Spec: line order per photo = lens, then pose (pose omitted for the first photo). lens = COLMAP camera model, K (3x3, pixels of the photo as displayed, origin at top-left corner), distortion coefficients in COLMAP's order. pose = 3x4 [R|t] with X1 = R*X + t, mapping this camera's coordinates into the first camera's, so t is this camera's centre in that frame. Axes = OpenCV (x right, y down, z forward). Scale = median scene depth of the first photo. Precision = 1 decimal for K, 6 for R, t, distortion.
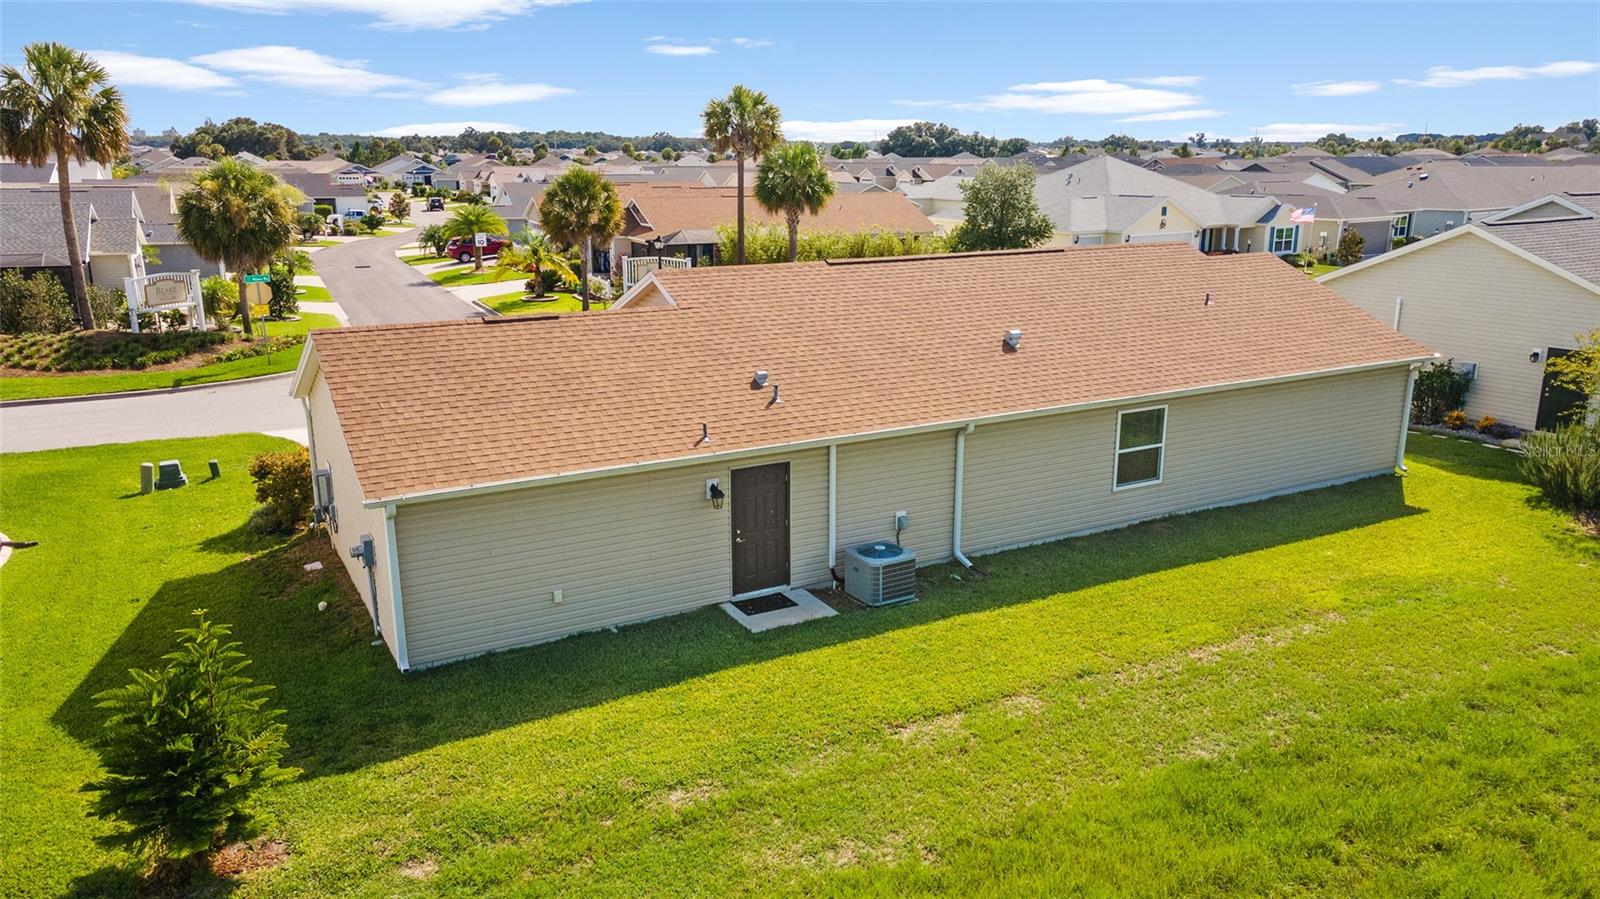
lens RADIAL K [[1164.6, 0, 792.5], [0, 1164.6, 445.4], [0, 0, 1]] dist [0.029566, 0.029536]
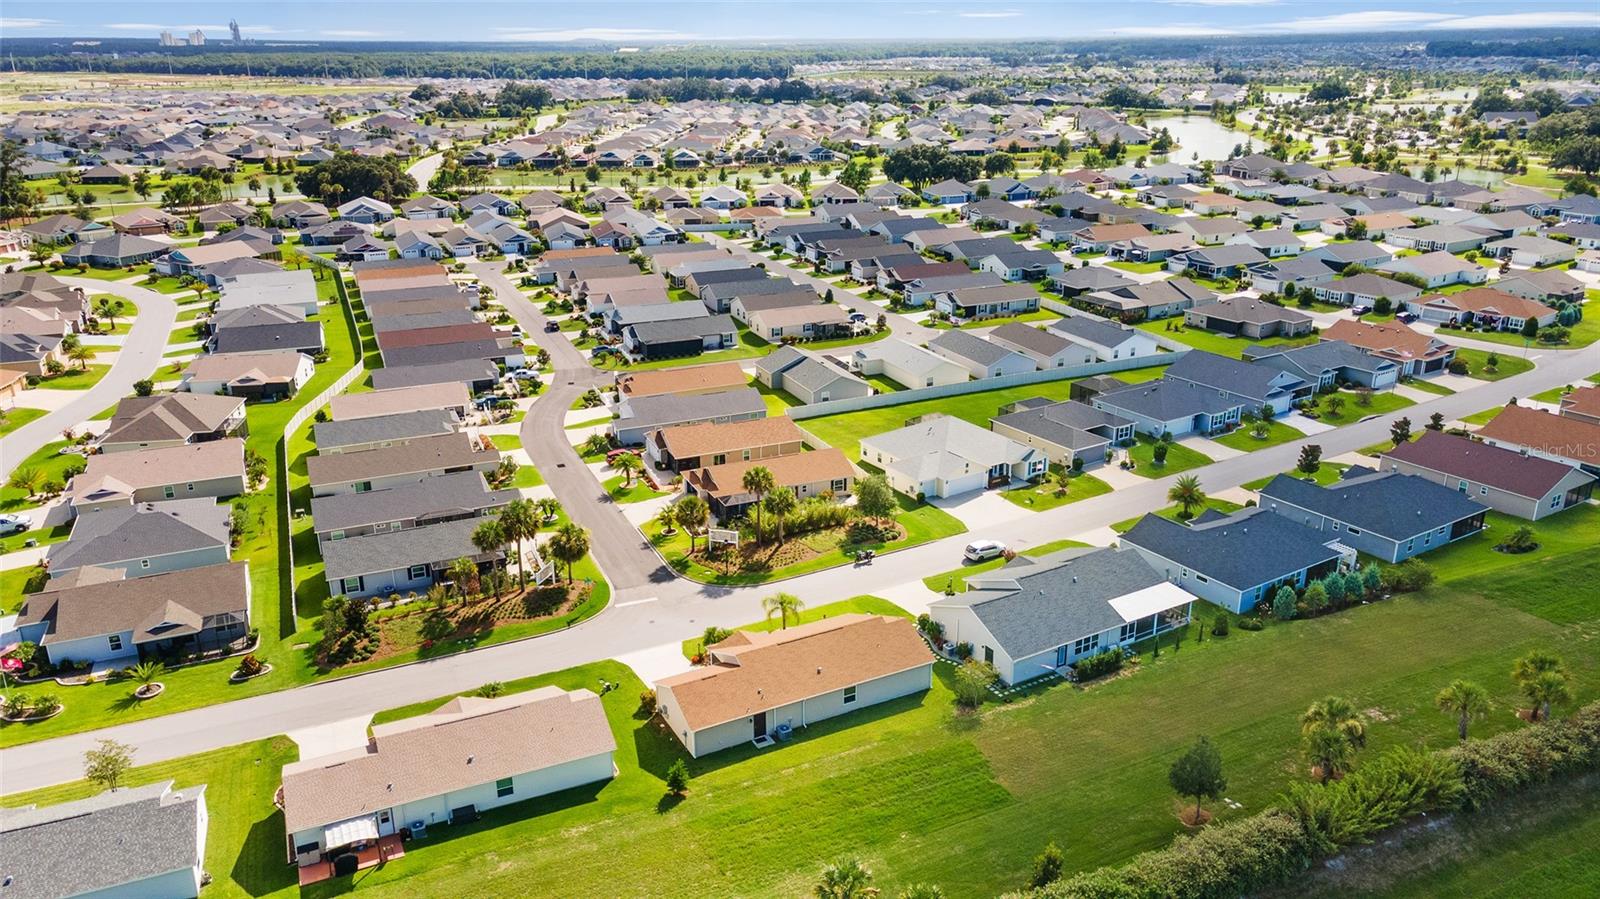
lens RADIAL K [[1164.6, 0, 792.5], [0, 1164.6, 445.4], [0, 0, 1]] dist [0.029566, 0.029536]
pose [[0.999762, 0.002787, -0.021640, 0.183951], [-0.000859, 0.996068, 0.088587, -1.326984], [0.021802, -0.088548, 0.995833, -3.268765]]
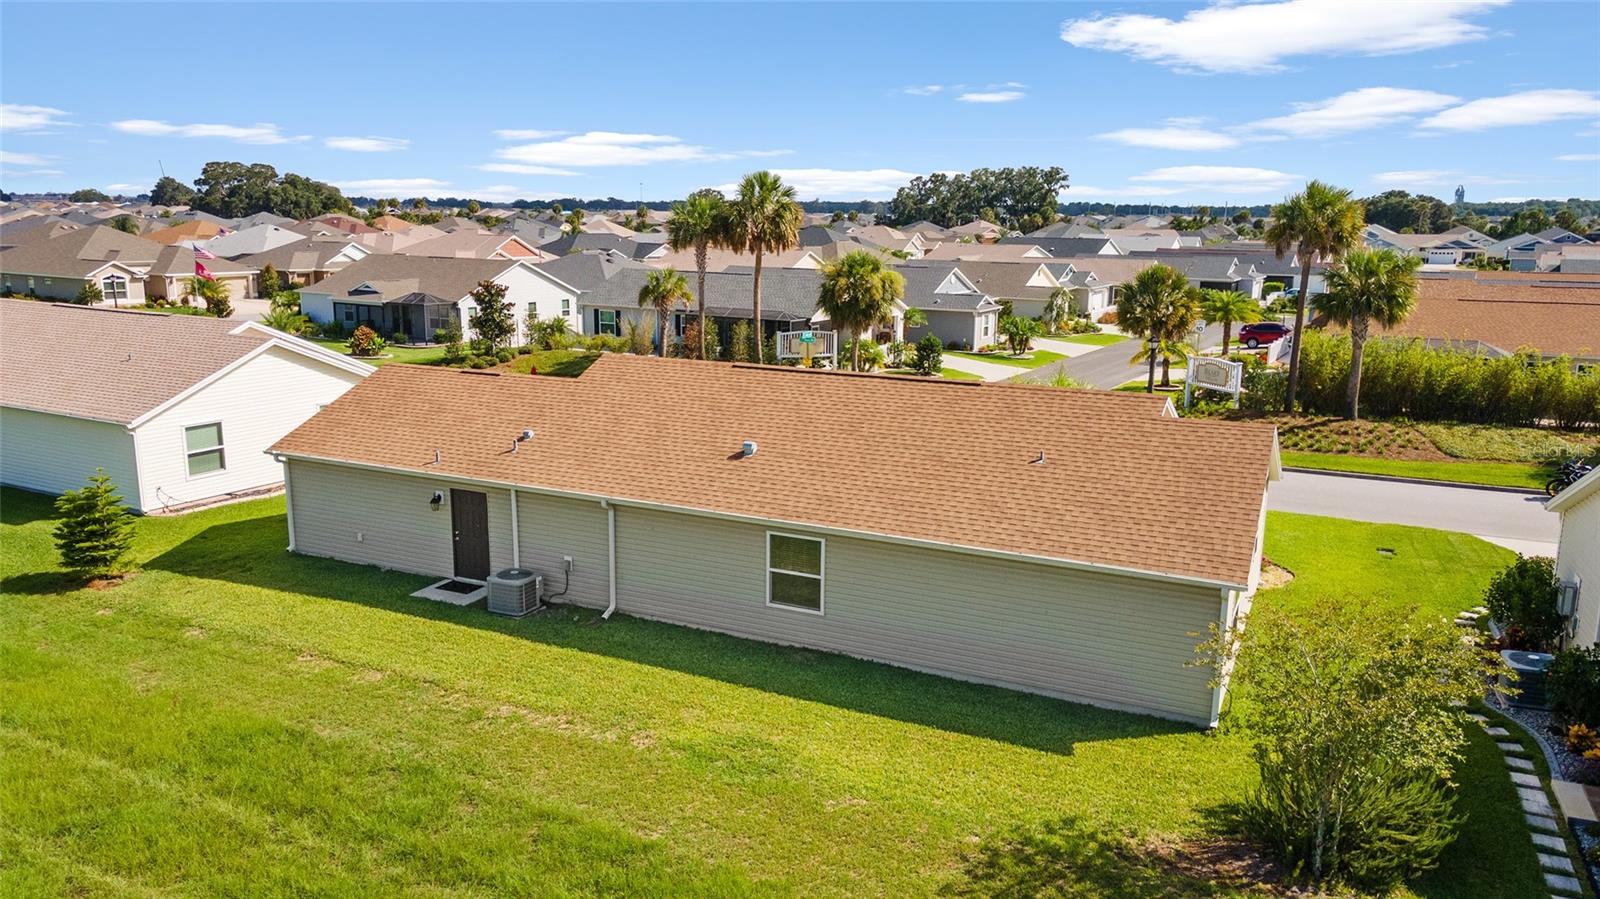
lens RADIAL K [[1162.6, 0, 790.0], [0, 1162.6, 452.5], [0, 0, 1]] dist [0.034063, 0.000373]
pose [[0.574542, 0.173806, -0.799808, 1.134400], [-0.212047, 0.975437, 0.059648, -0.167367], [0.790530, 0.135327, 0.597285, 0.382627]]
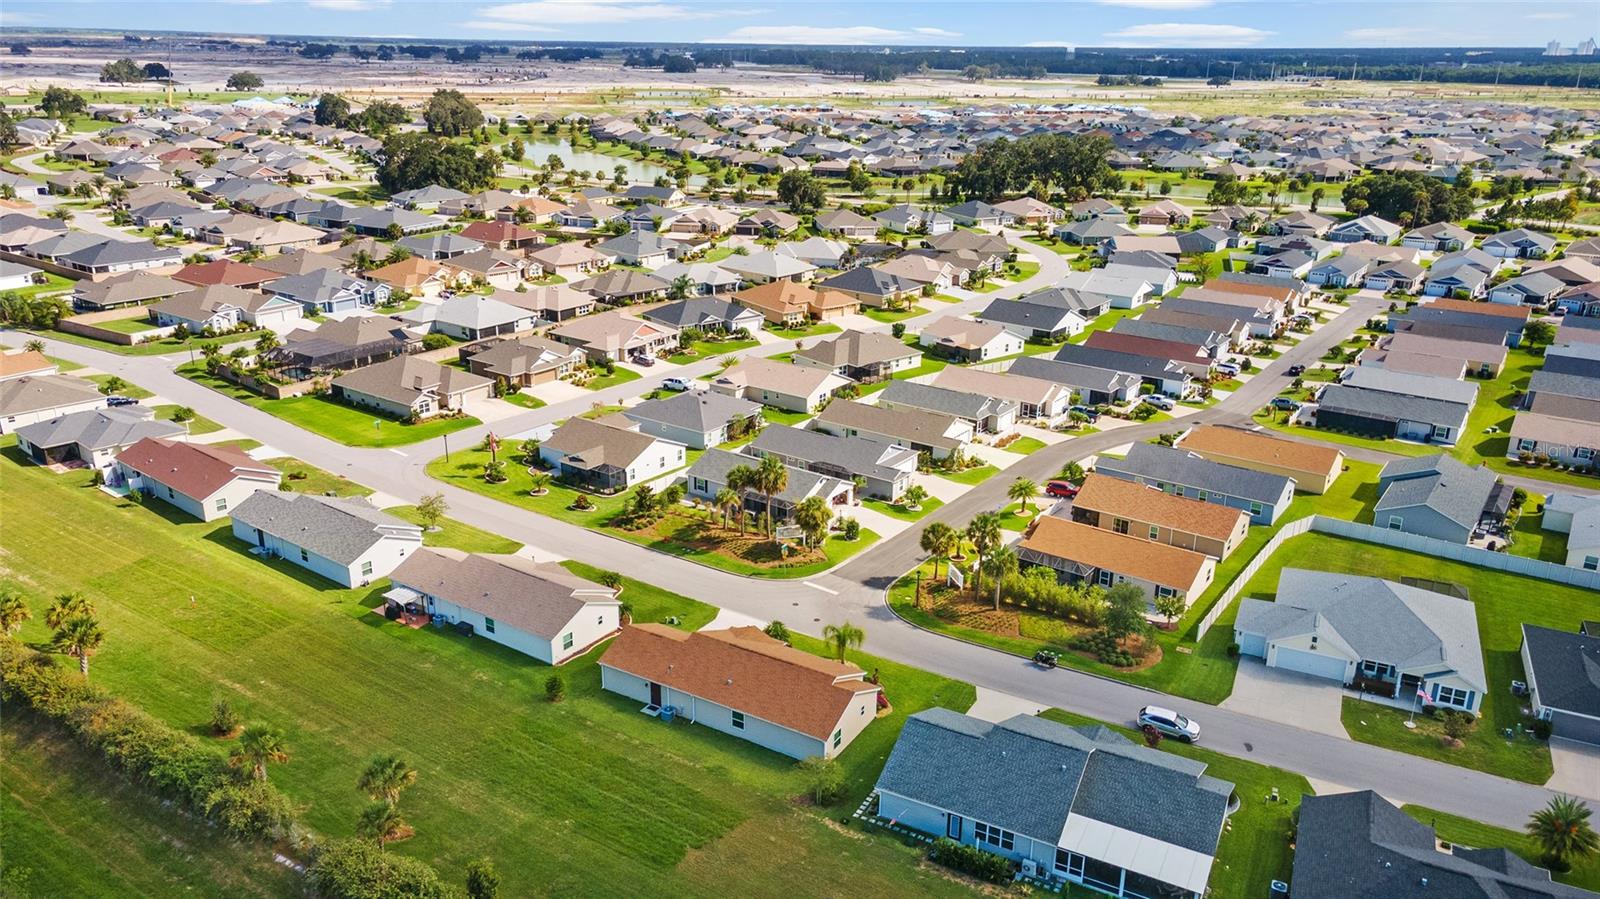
lens RADIAL K [[1162.6, 0, 790.0], [0, 1162.6, 452.5], [0, 0, 1]] dist [0.034063, 0.000373]
pose [[0.495796, 0.295364, -0.816668, 3.612249], [-0.224523, 0.952010, 0.208006, -1.870635], [0.838914, 0.080232, 0.538318, -1.190984]]
